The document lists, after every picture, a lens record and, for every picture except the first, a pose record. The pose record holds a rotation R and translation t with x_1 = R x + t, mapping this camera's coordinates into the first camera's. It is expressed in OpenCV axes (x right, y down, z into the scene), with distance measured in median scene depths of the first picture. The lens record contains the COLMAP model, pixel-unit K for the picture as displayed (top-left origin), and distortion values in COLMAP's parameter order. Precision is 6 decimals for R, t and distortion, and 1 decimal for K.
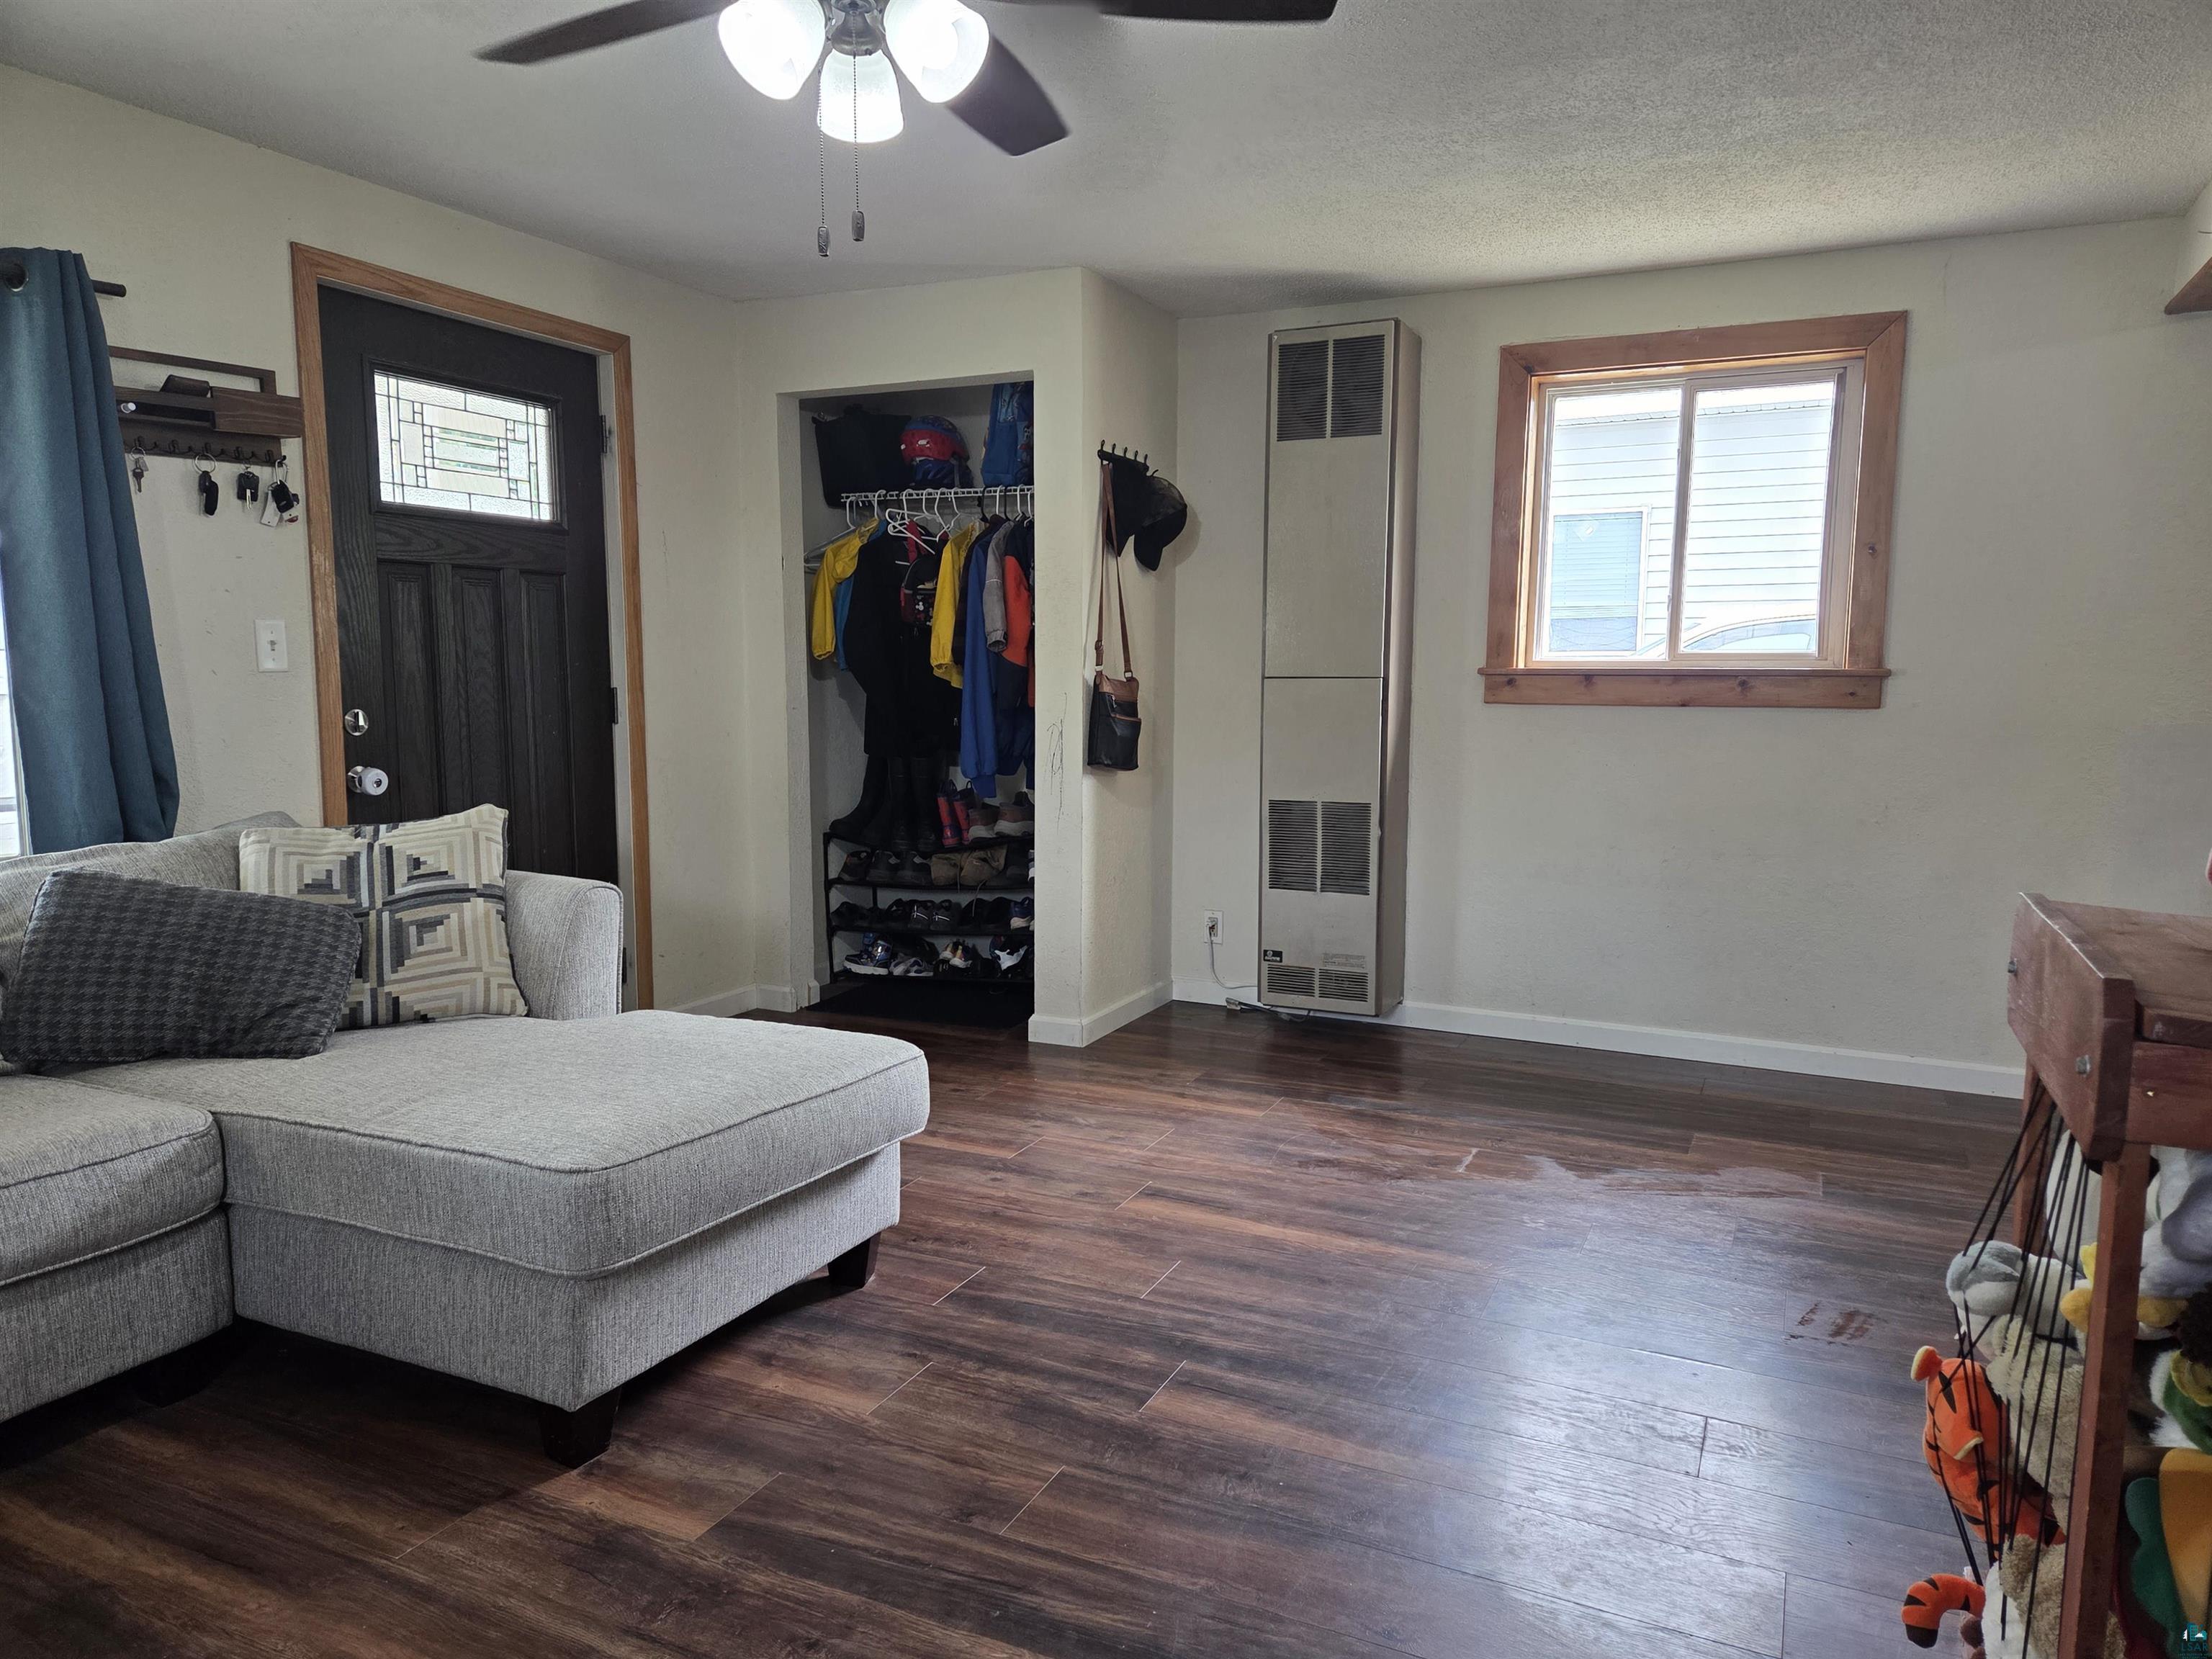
lens RADIAL K [[1439.0, 0, 1109.3], [0, 1439.0, 828.3], [0, 0, 1]] dist [0.007701, -0.004070]
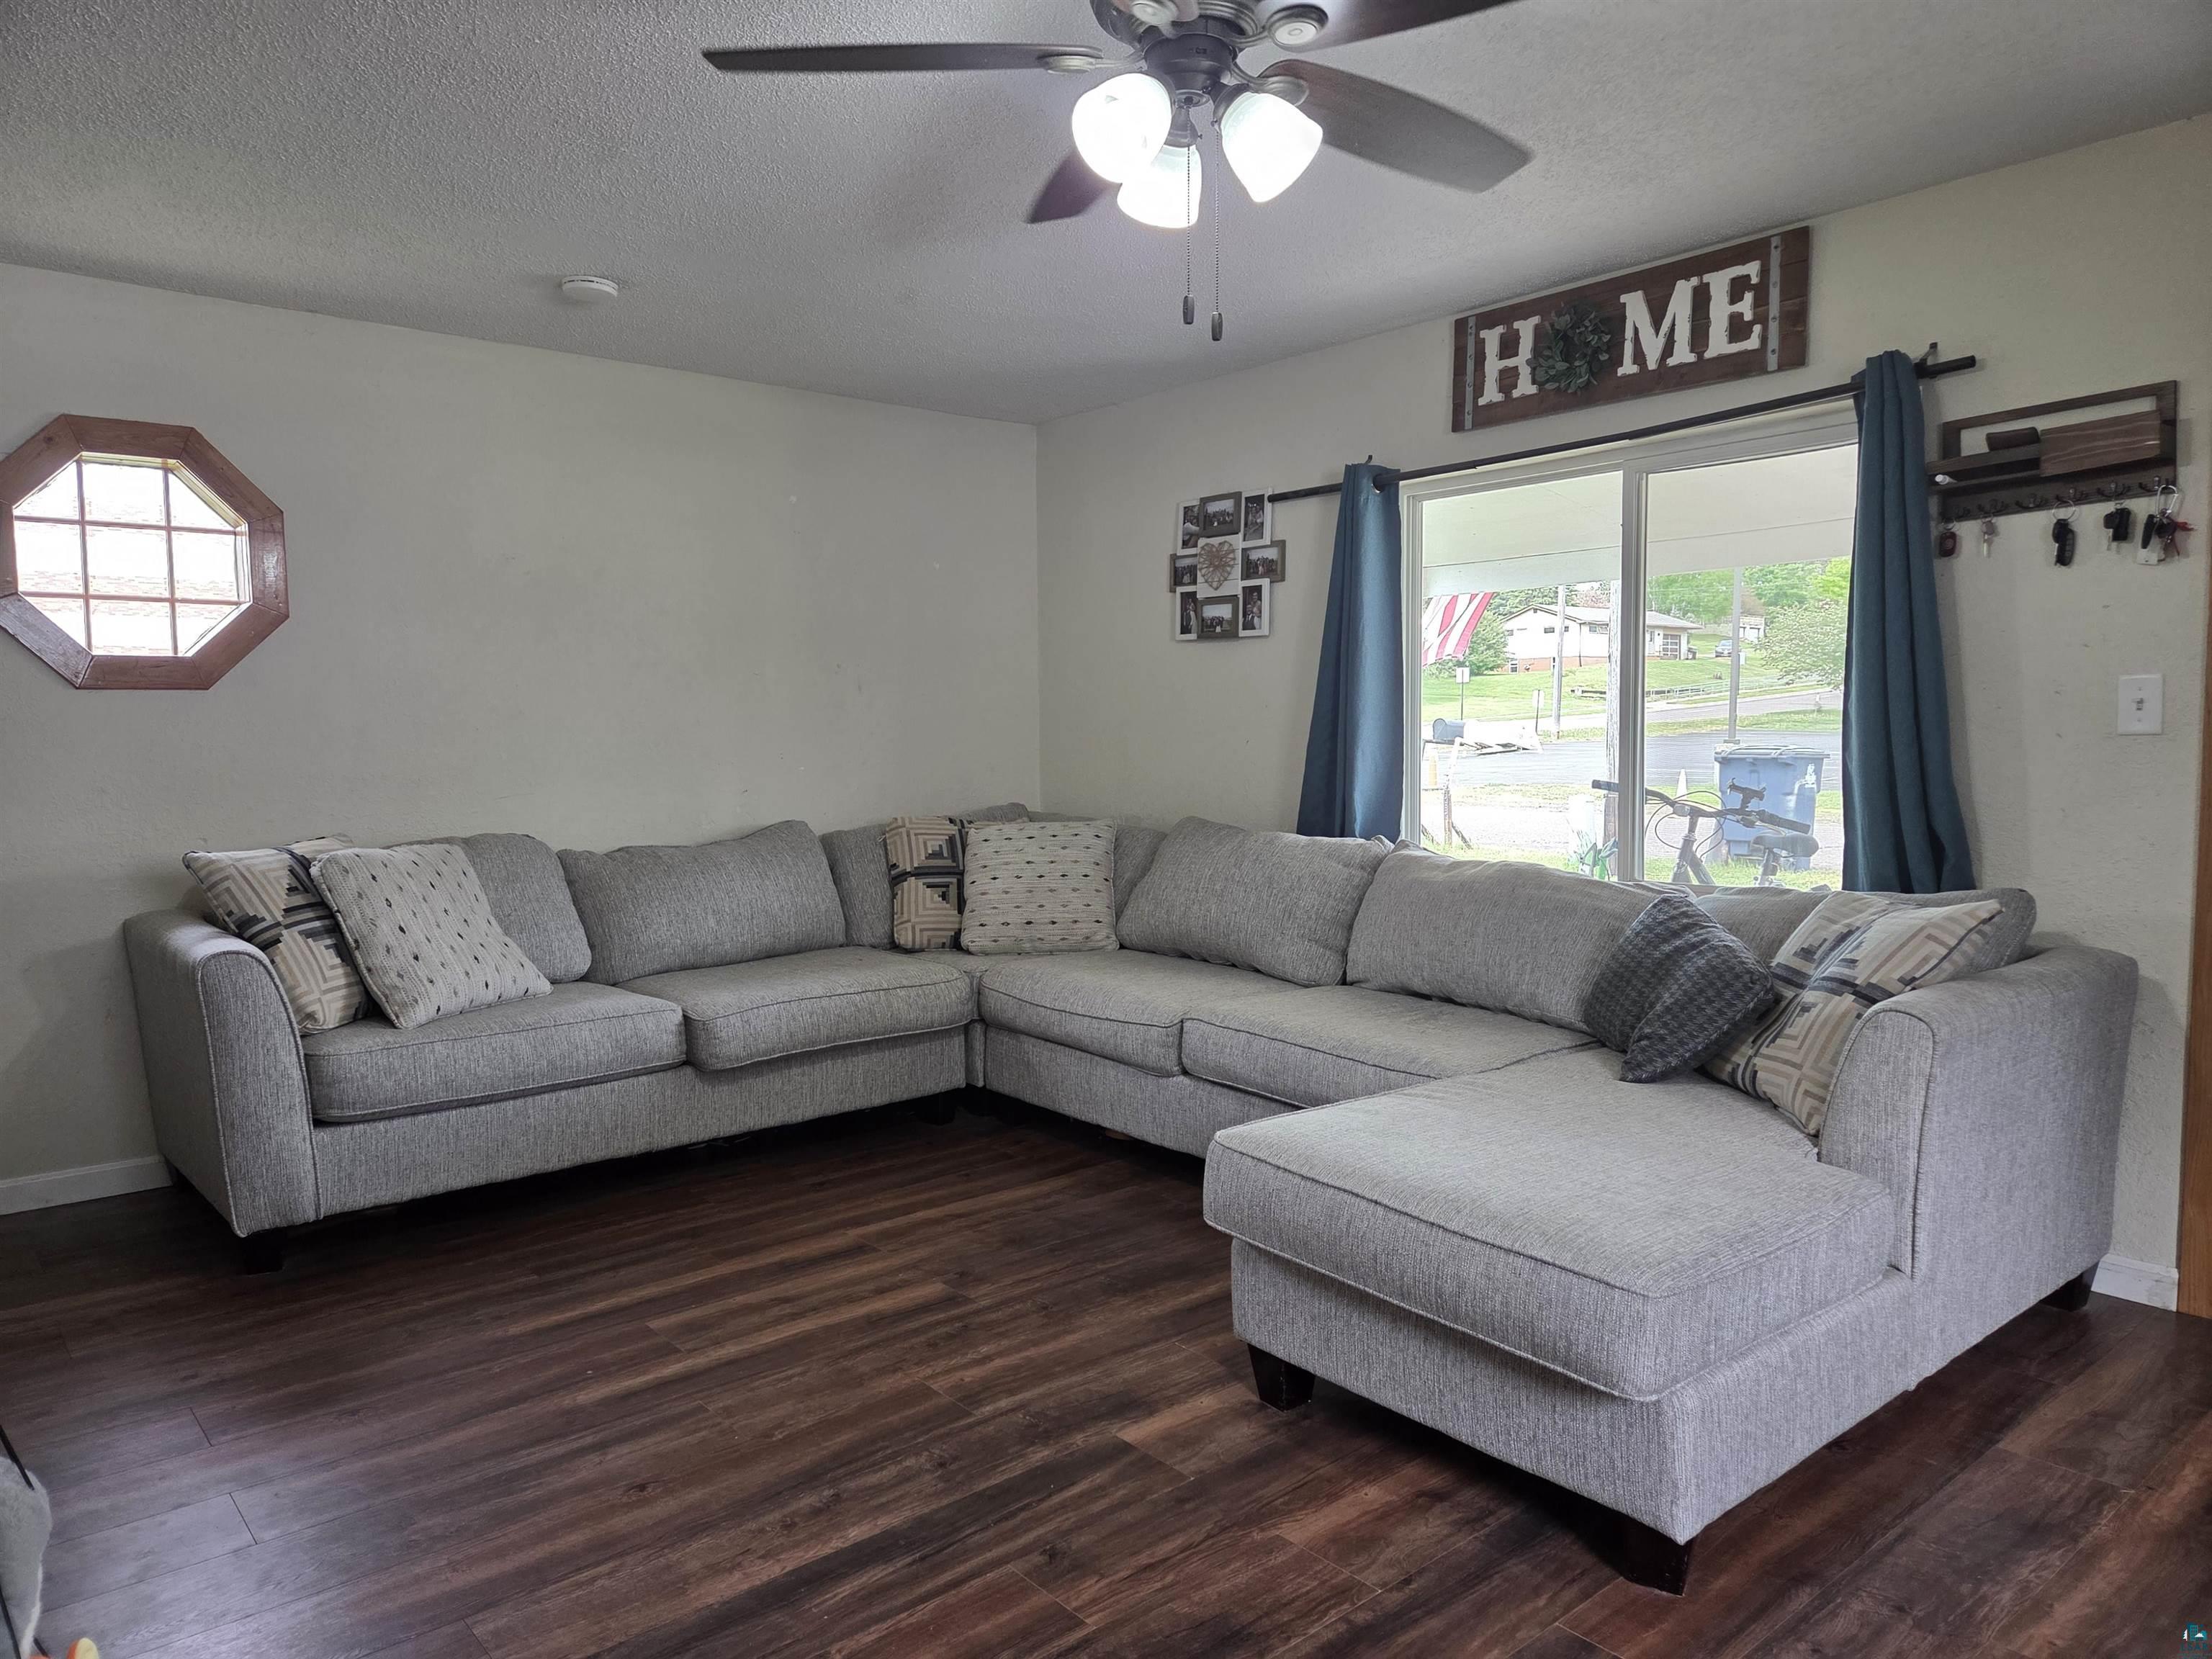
lens RADIAL K [[1439.0, 0, 1111.4], [0, 1439.0, 834.5], [0, 0, 1]] dist [0.007701, -0.004070]
pose [[-0.394142, 0.071027, -0.916301, 0.629942], [-0.092888, 0.988825, 0.116604, -0.128476], [0.914343, 0.131072, -0.383140, 1.077267]]
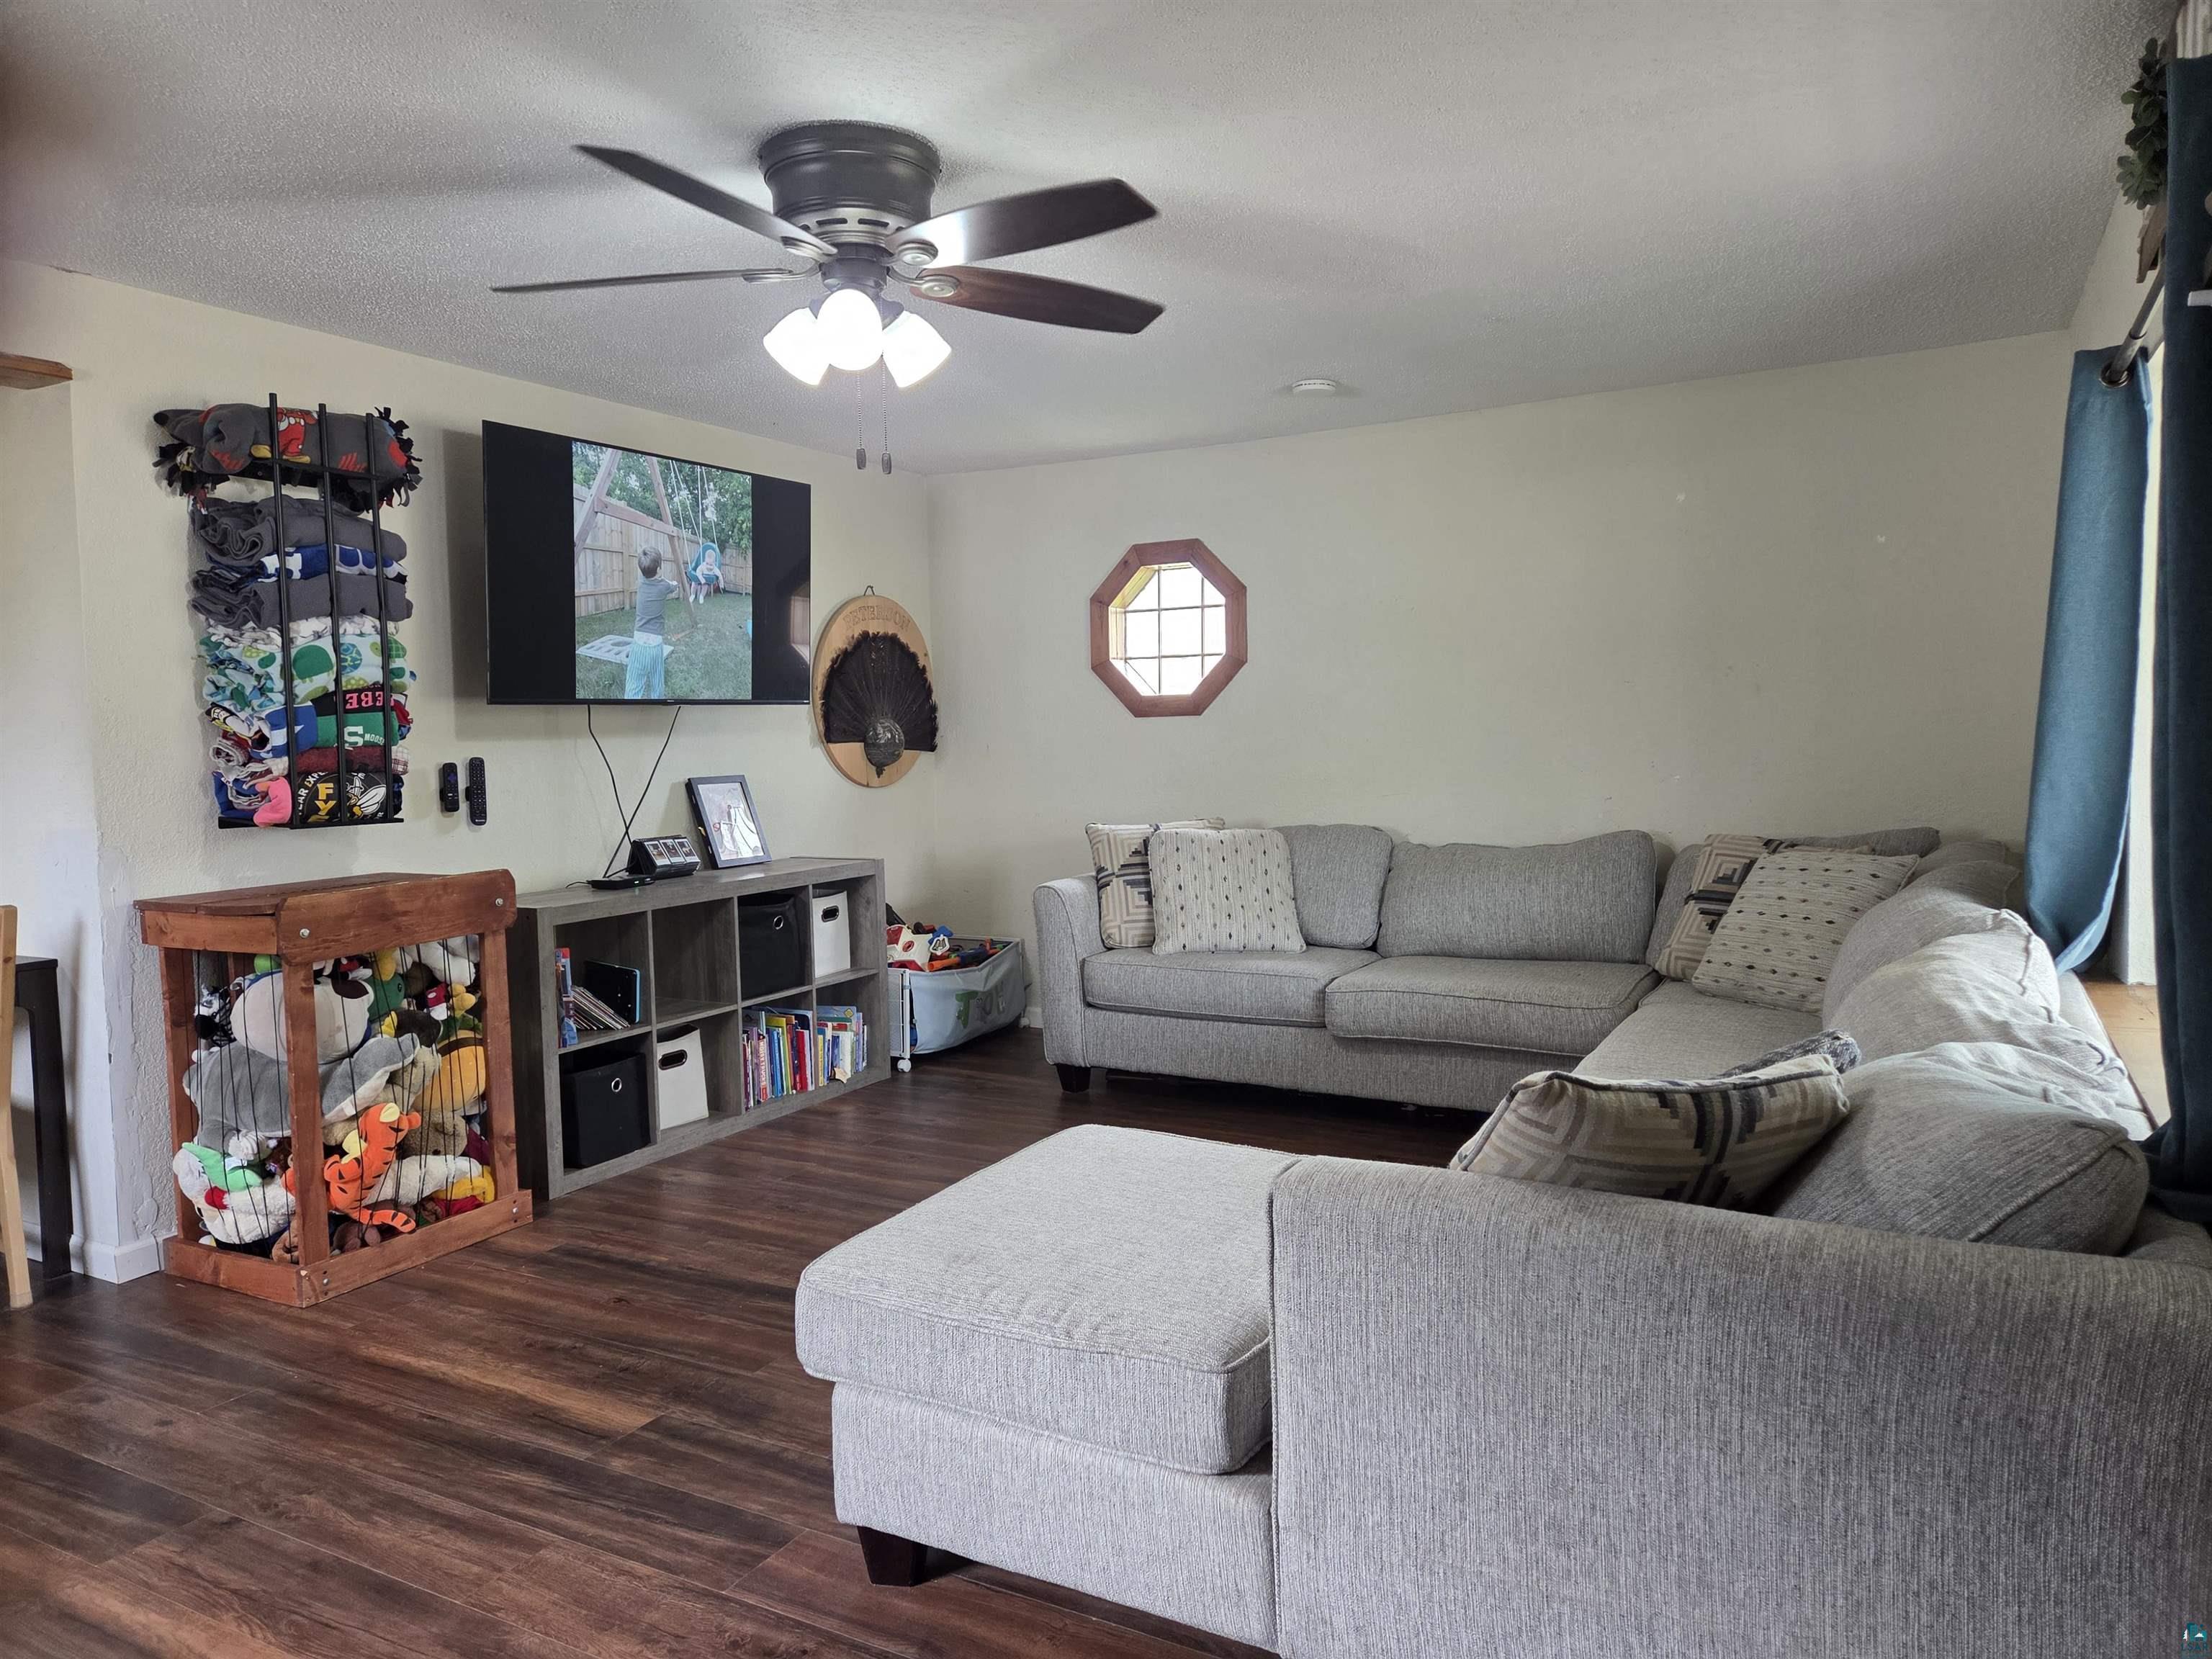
lens RADIAL K [[1439.0, 0, 1106.3], [0, 1439.0, 828.0], [0, 0, 1]] dist [0.007701, -0.004070]
pose [[-0.998345, 0.016336, 0.055142, -0.373614], [0.025818, 0.984069, 0.175904, -0.240325], [-0.051390, 0.177037, -0.982862, 1.853855]]
